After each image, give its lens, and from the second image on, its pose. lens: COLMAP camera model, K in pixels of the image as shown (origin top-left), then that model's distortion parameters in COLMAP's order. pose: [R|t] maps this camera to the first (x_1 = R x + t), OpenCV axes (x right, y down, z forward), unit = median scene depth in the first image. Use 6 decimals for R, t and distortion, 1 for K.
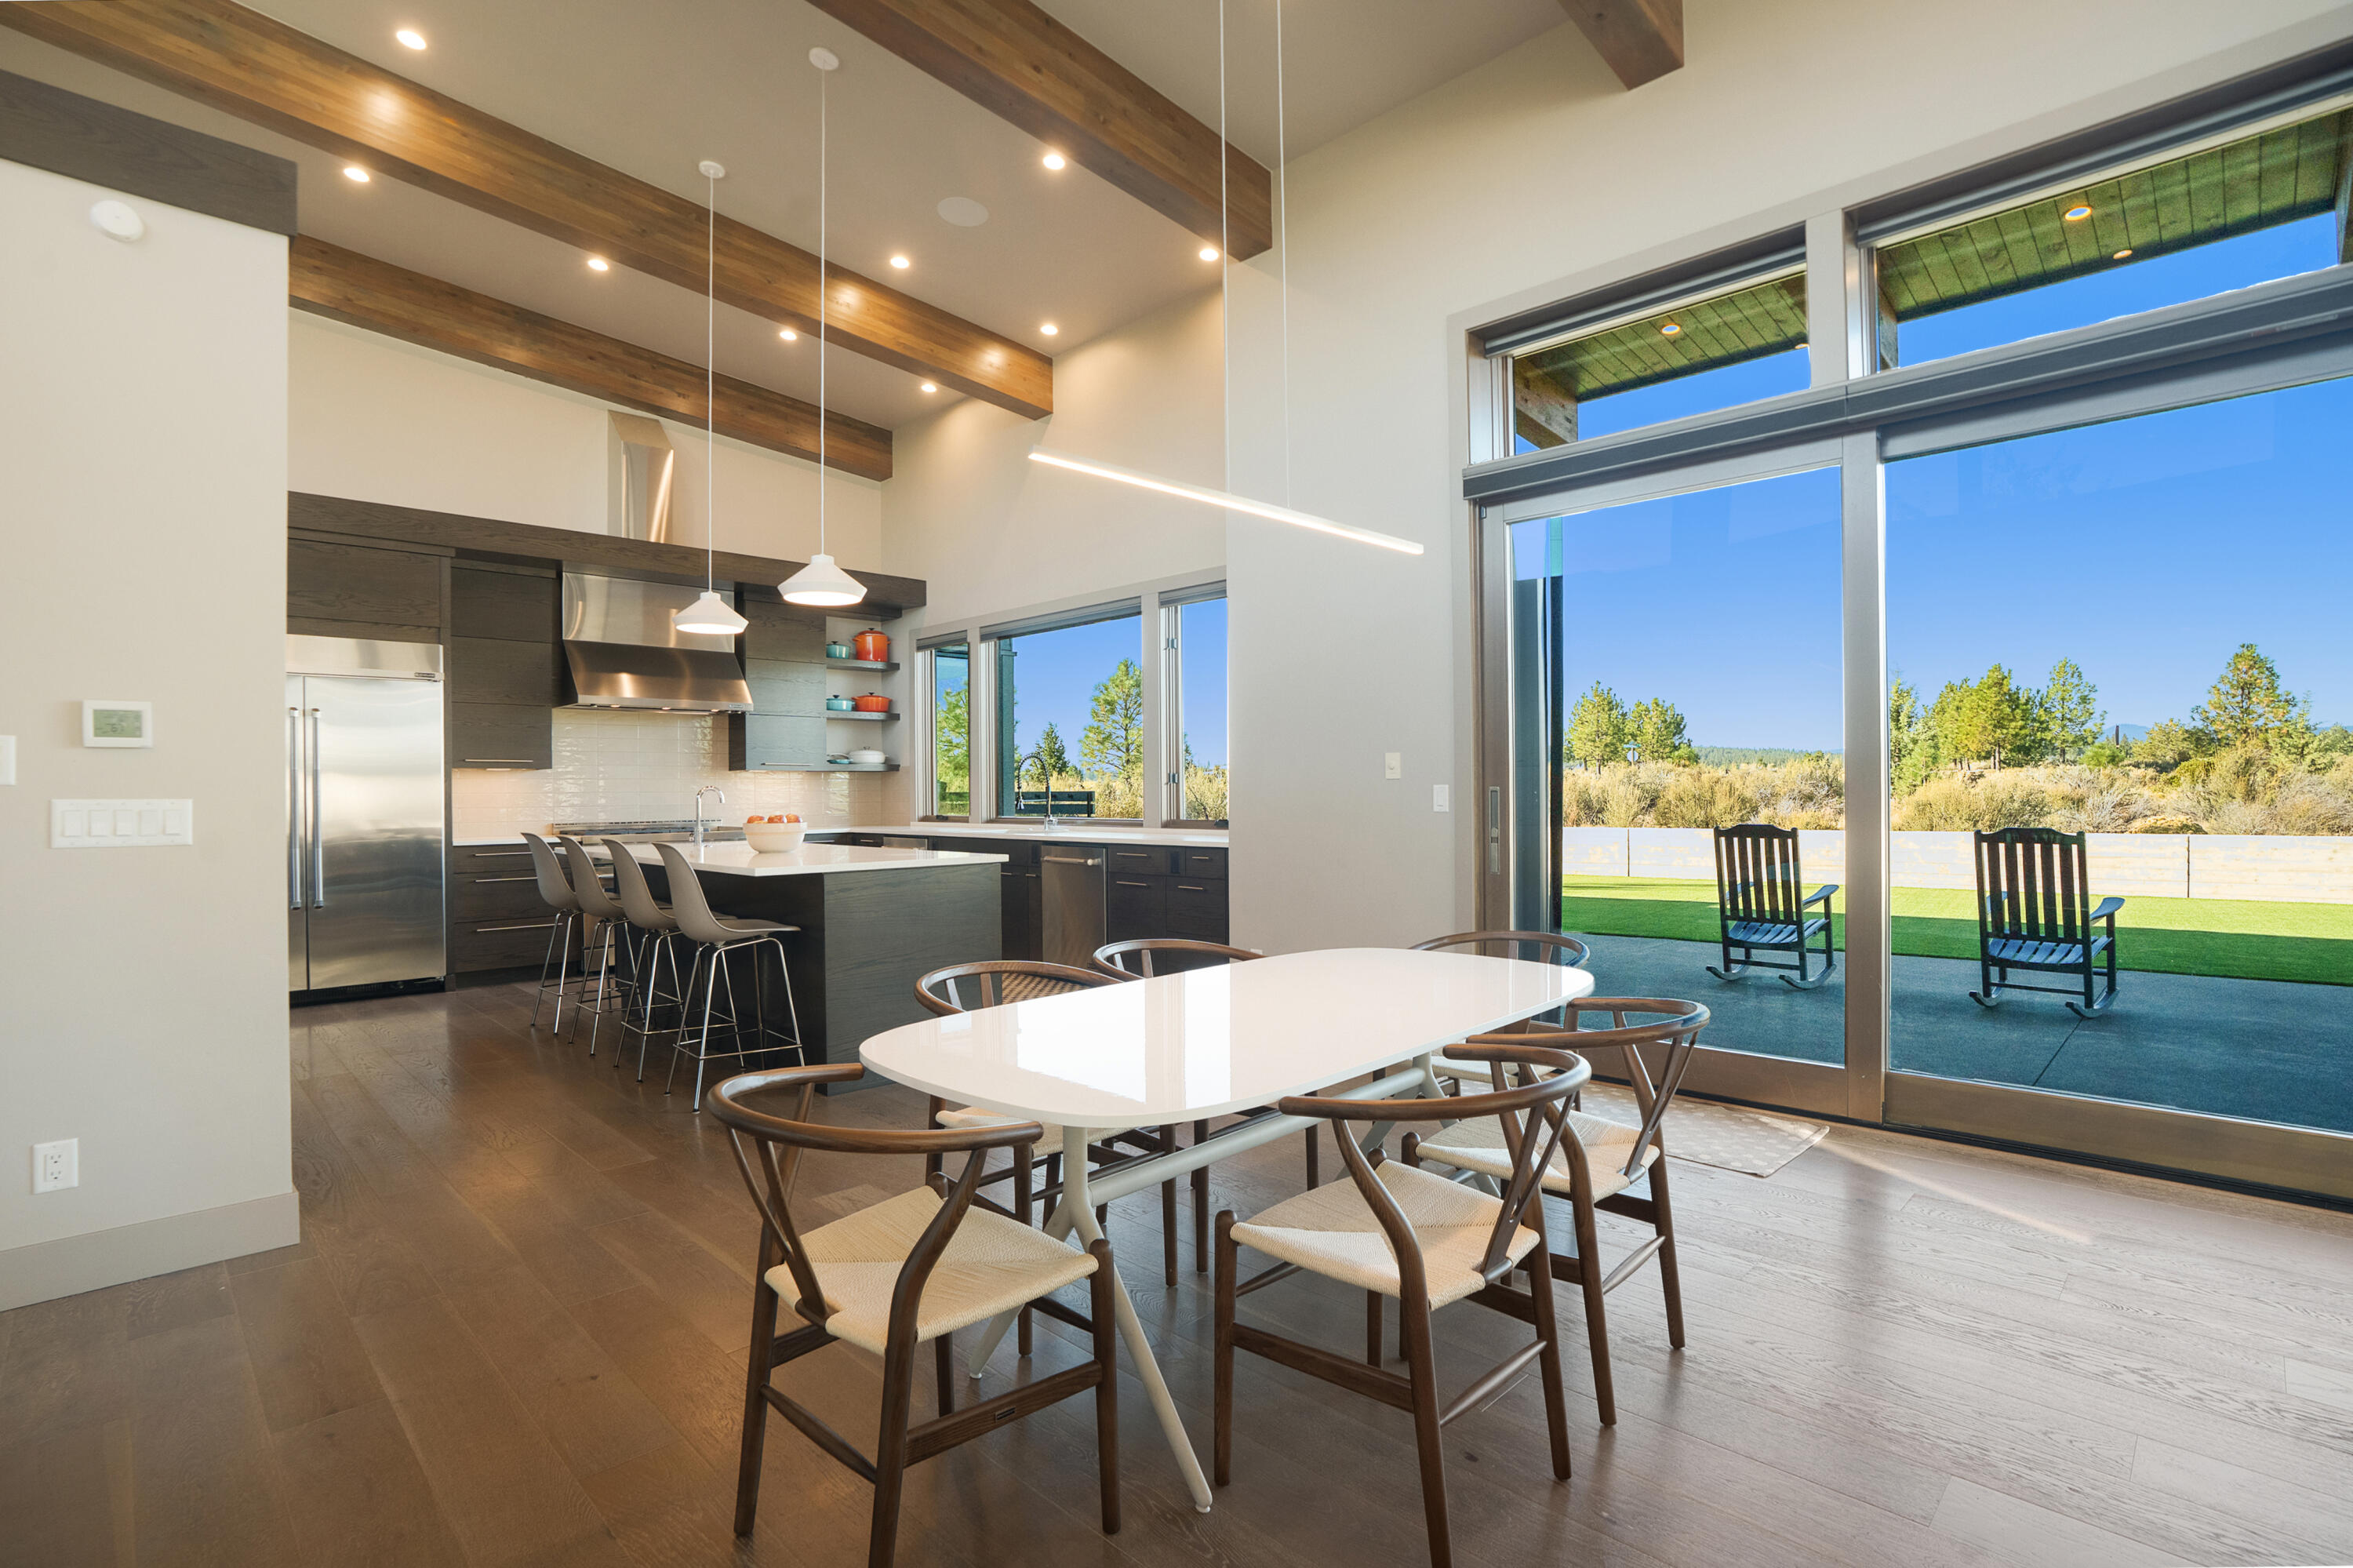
lens RADIAL K [[1120.1, 0, 1172.7], [0, 1120.1, 794.9], [0, 0, 1]] dist [-0.061518, 0.022692]
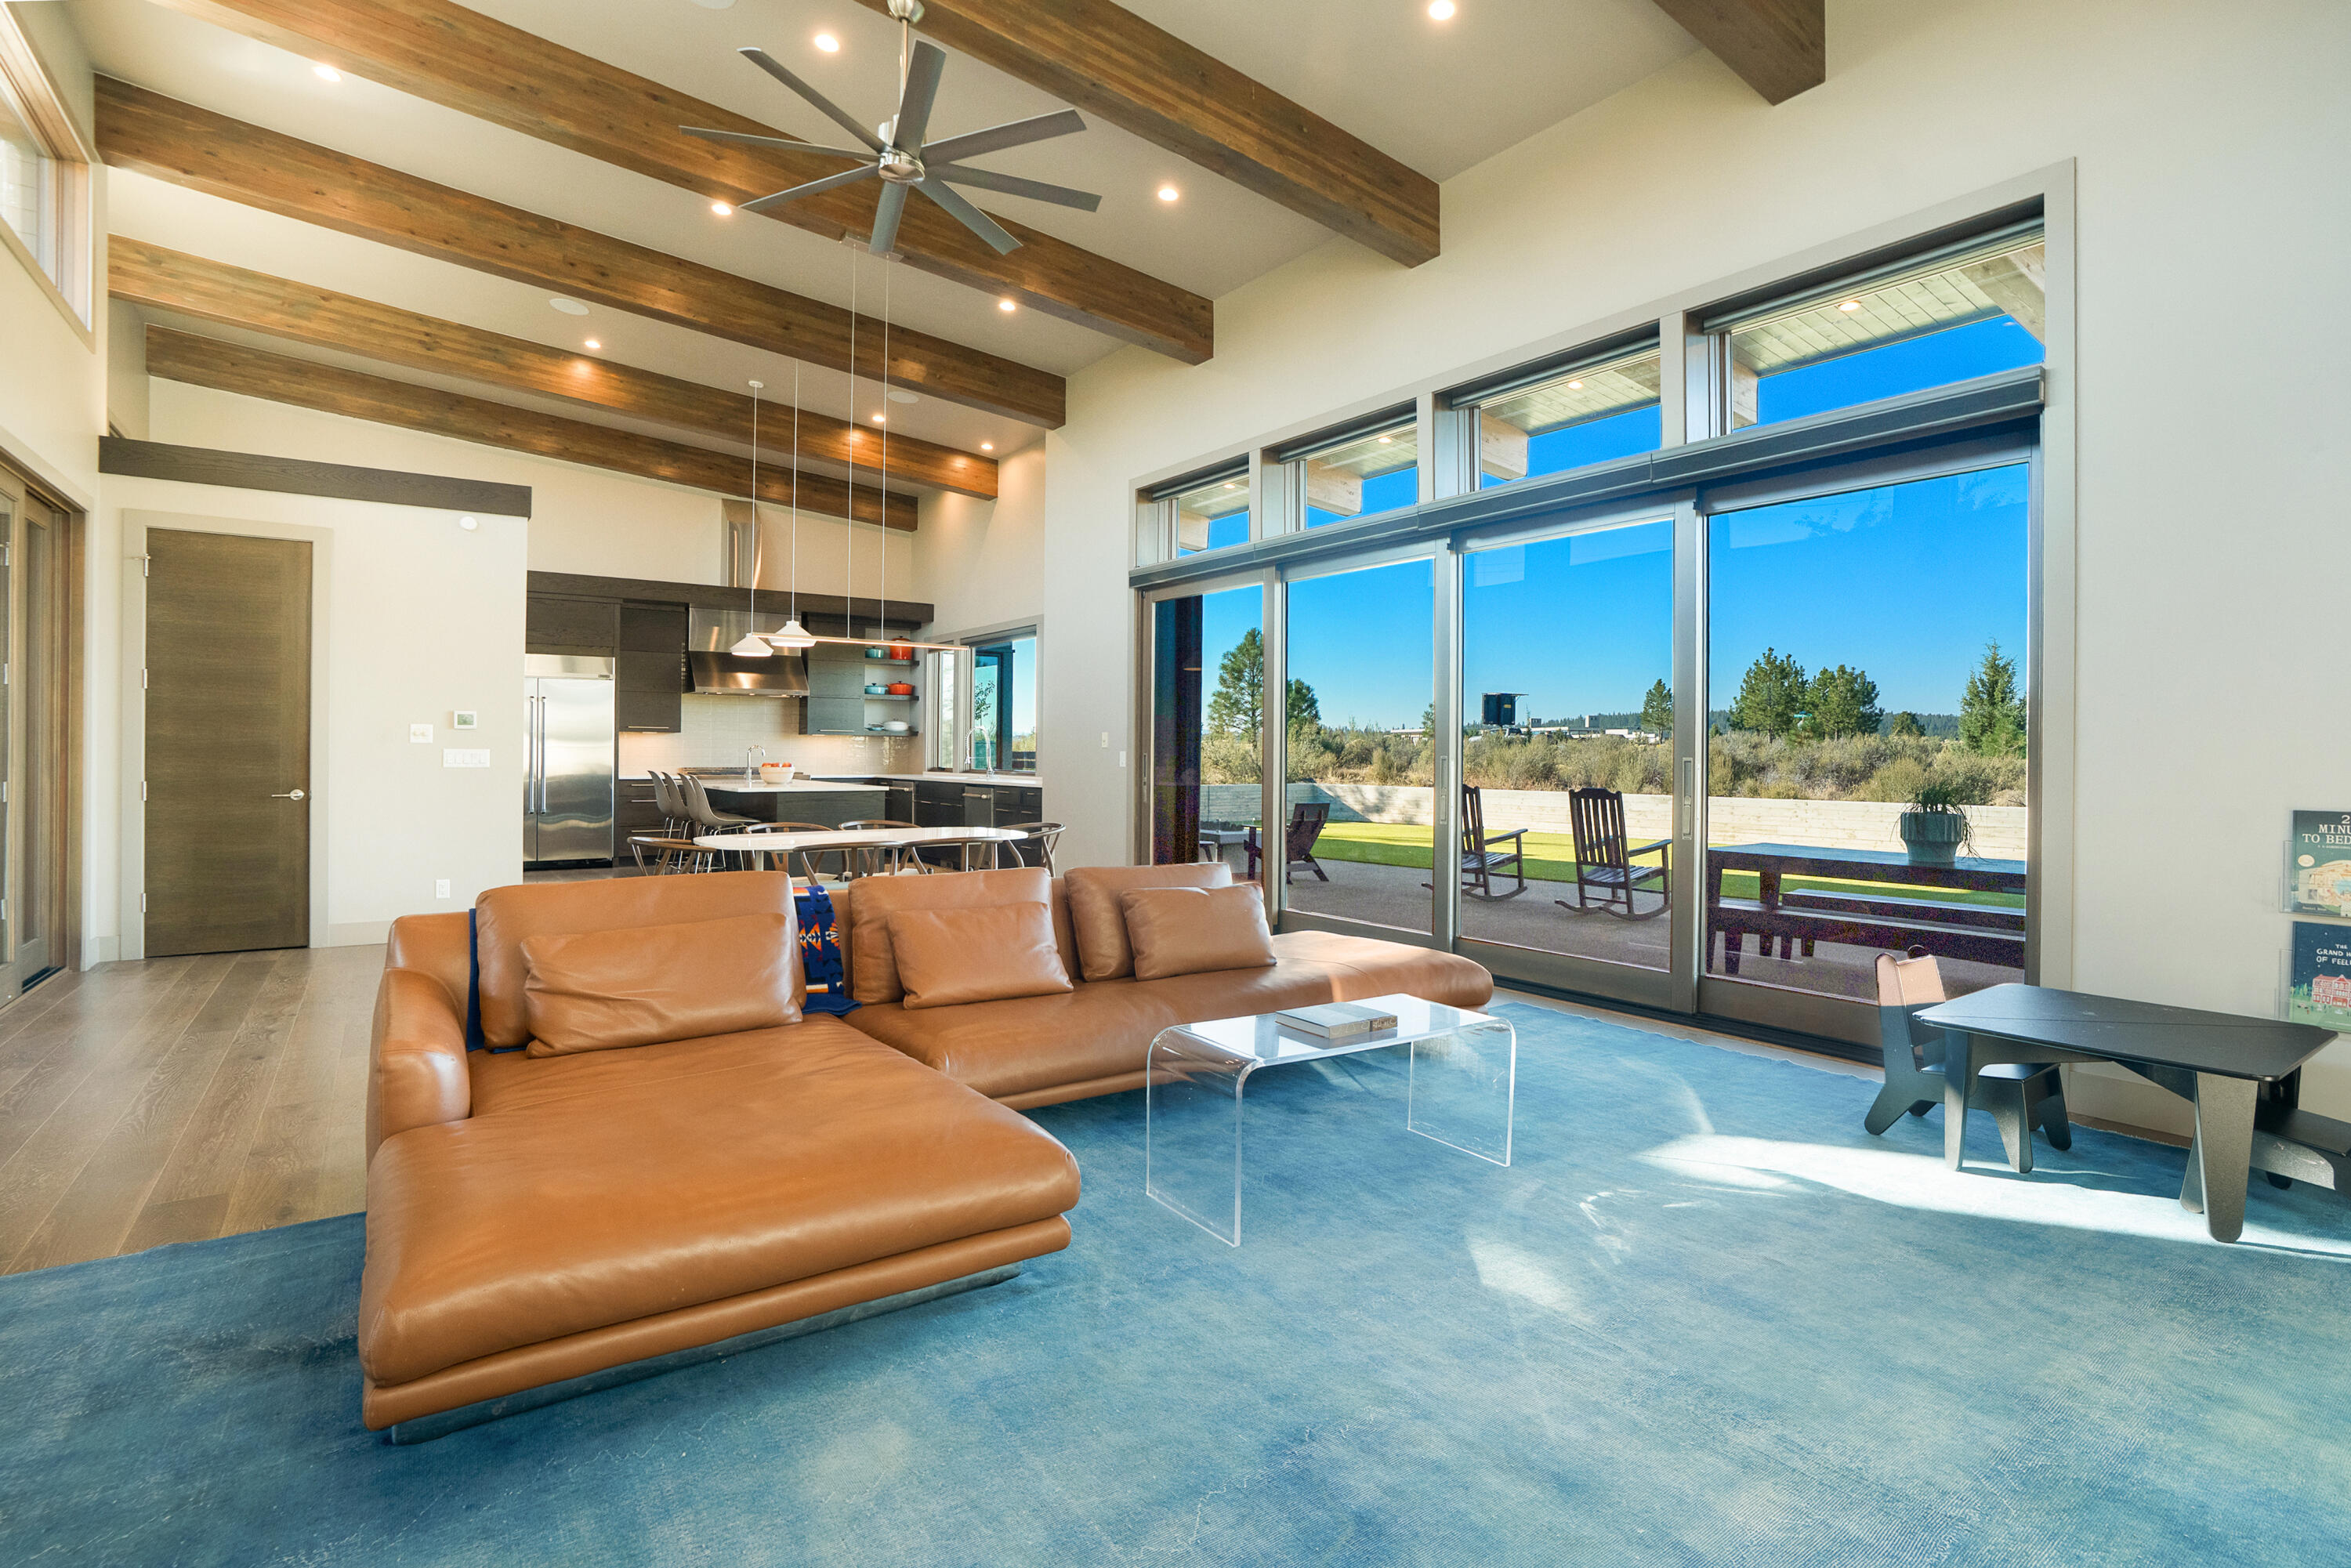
lens RADIAL K [[1119.0, 0, 1178.6], [0, 1119.0, 758.5], [0, 0, 1]] dist [-0.061518, 0.022692]
pose [[0.987305, 0.017832, -0.157831, 0.367676], [-0.017557, 0.999841, 0.003139, -0.003394], [0.157862, -0.000328, 0.987461, -0.427911]]
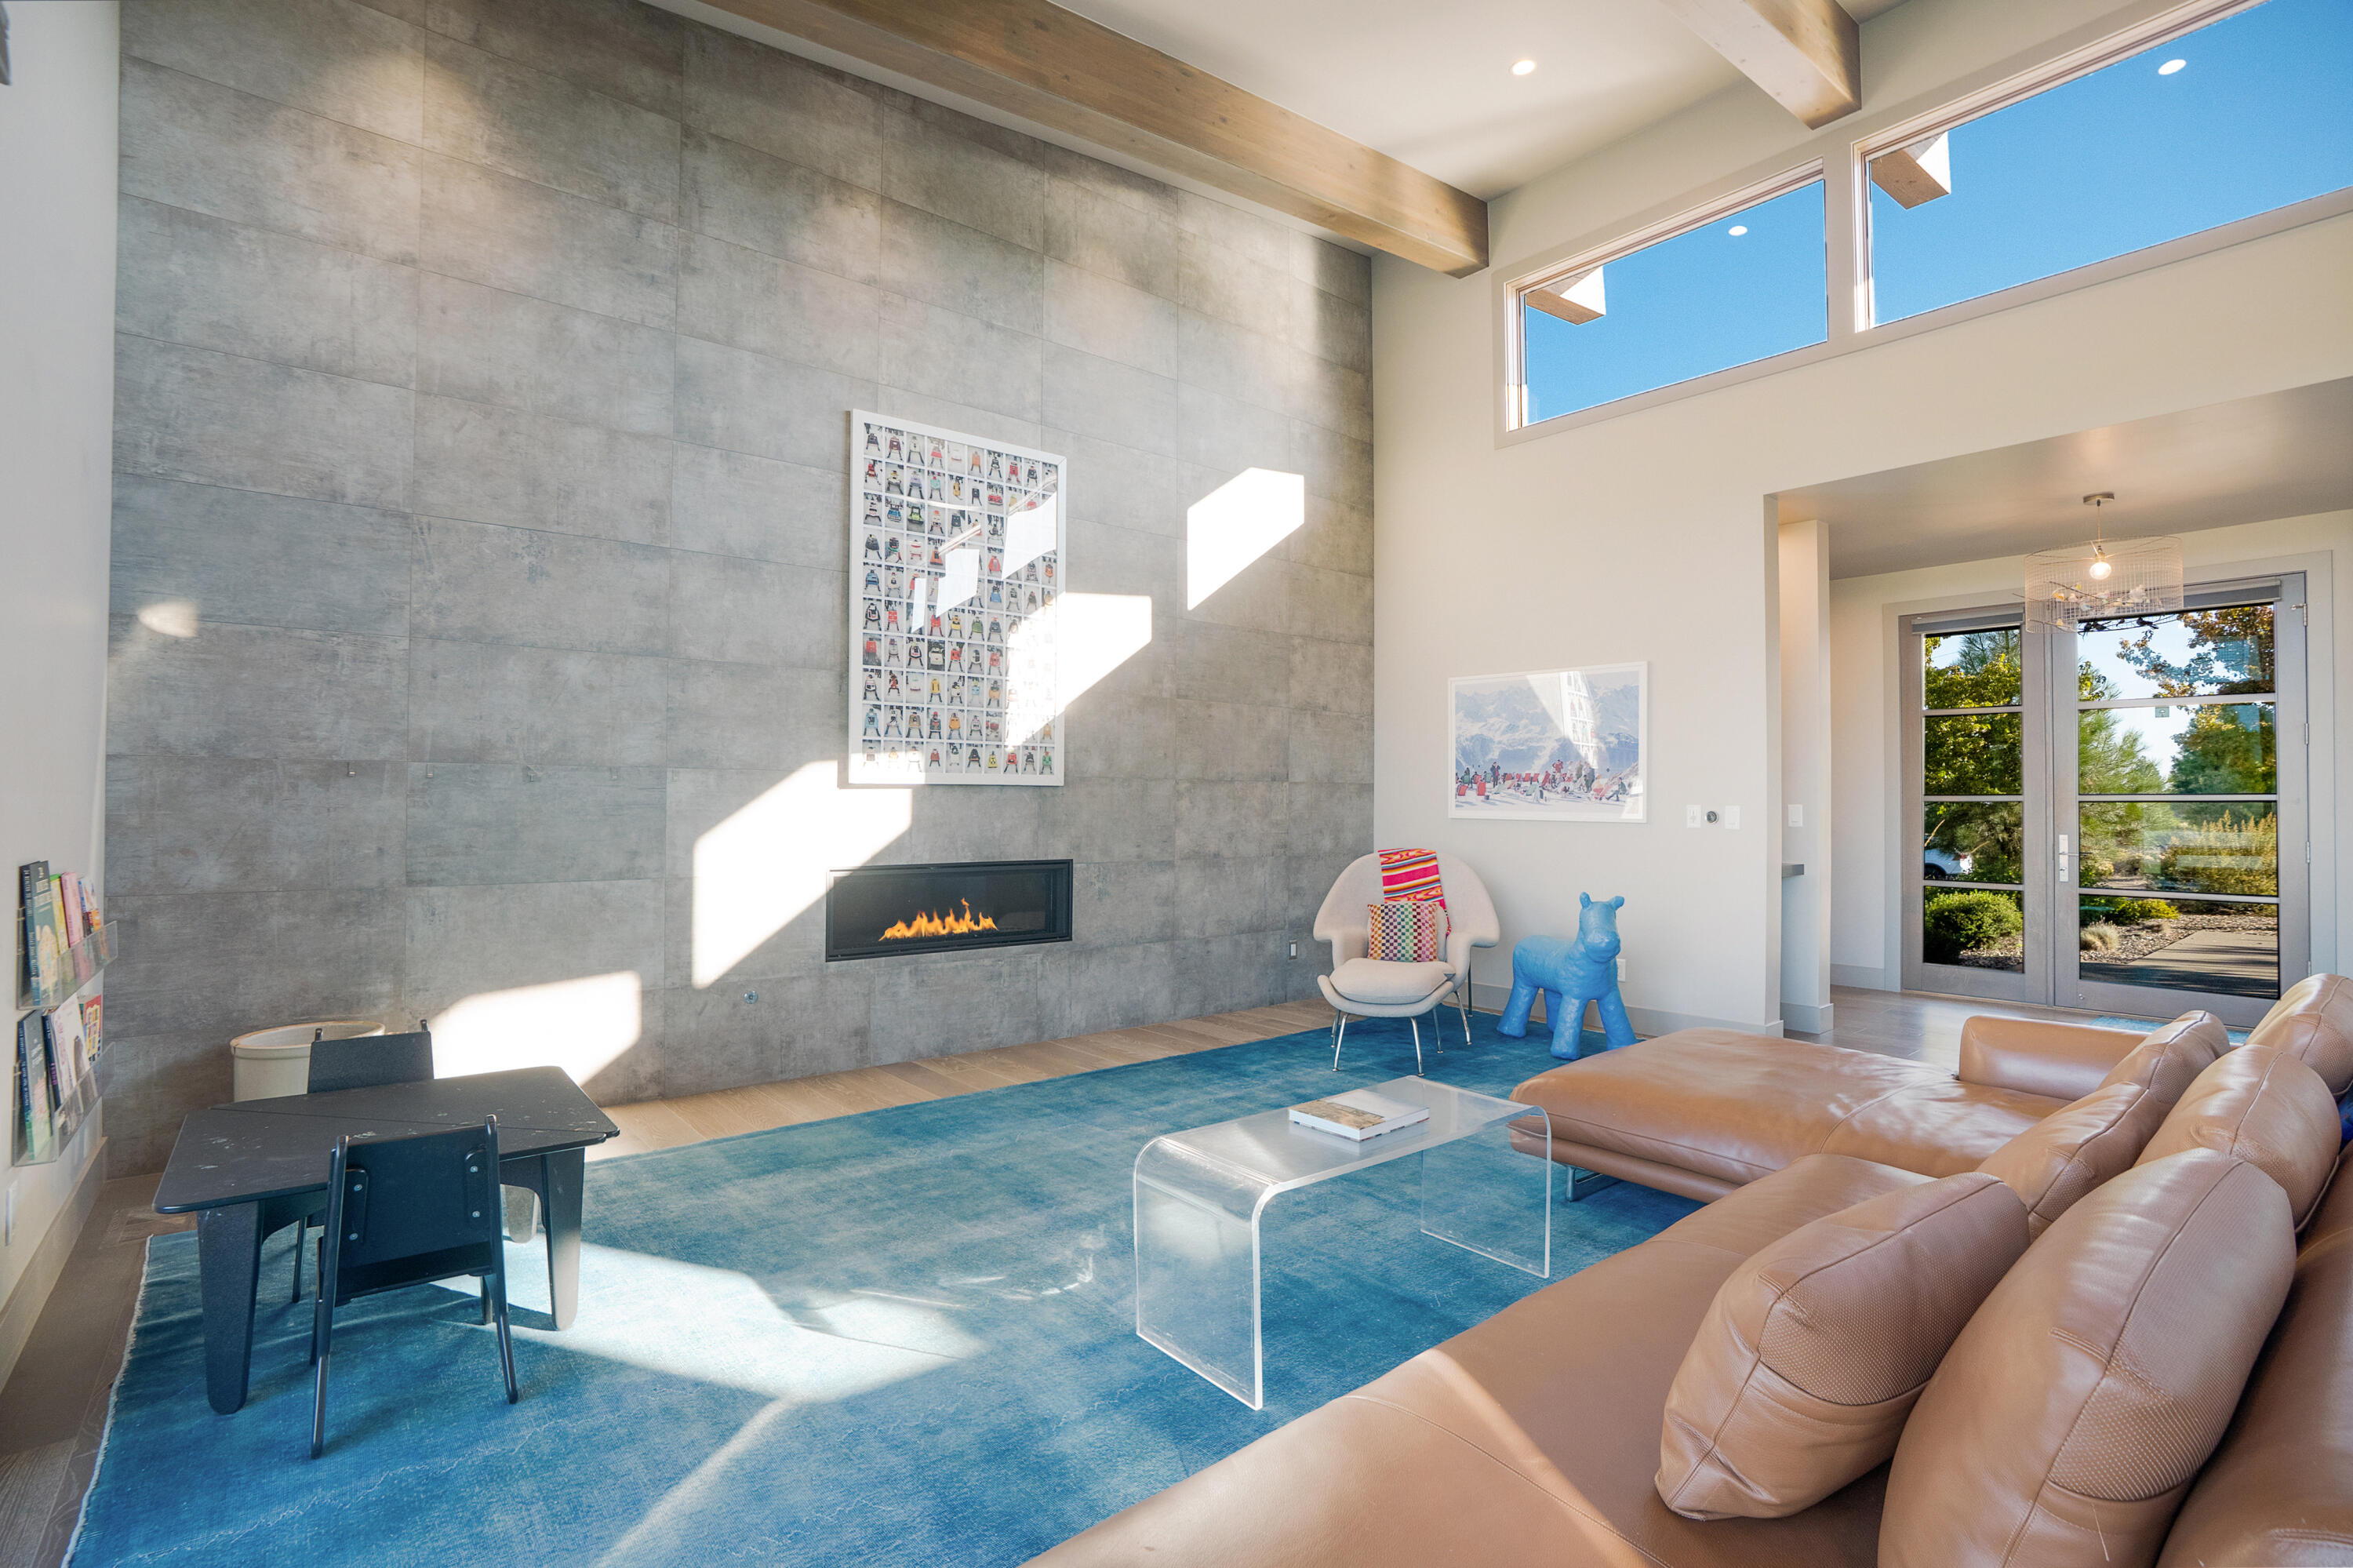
lens RADIAL K [[1120.1, 0, 1166.8], [0, 1120.1, 785.9], [0, 0, 1]] dist [-0.061518, 0.022692]
pose [[-0.996017, 0.006190, 0.088945, 0.388130], [0.004997, 0.999895, -0.013625, -0.006157], [-0.089020, -0.013126, -0.995943, 0.291470]]
